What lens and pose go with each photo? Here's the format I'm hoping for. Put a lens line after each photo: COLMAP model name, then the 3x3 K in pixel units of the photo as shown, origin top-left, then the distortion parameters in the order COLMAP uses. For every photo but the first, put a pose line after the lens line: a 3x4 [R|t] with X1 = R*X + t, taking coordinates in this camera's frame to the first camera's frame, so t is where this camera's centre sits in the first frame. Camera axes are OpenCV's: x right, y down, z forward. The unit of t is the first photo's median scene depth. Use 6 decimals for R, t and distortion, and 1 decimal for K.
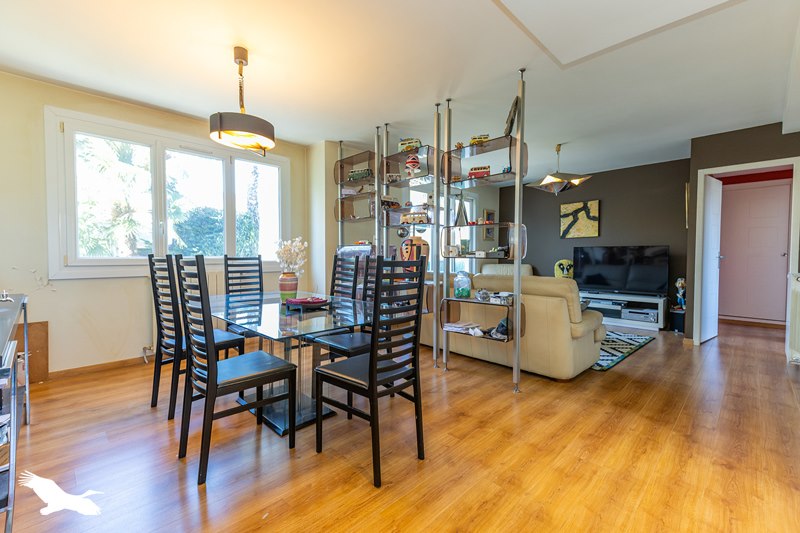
lens RADIAL K [[342.8, 0, 385.5], [0, 342.8, 264.4], [0, 0, 1]] dist [-0.004459, -0.000533]
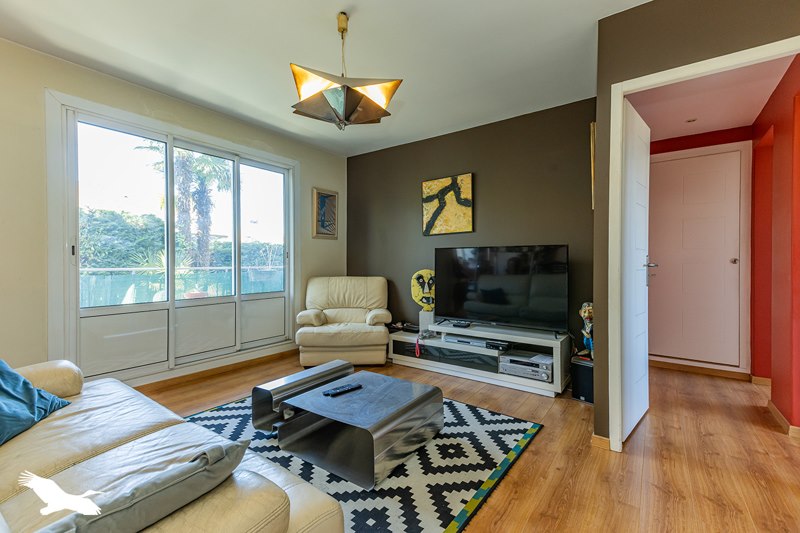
lens RADIAL K [[362.6, 0, 400.0], [0, 362.6, 266.5], [0, 0, 1]] dist [0.032194, -0.000074]
pose [[0.976554, -0.011743, 0.214951, 0.389741], [0.013644, 0.999880, -0.007365, -0.016558], [-0.214839, 0.010125, 0.976597, 0.427539]]
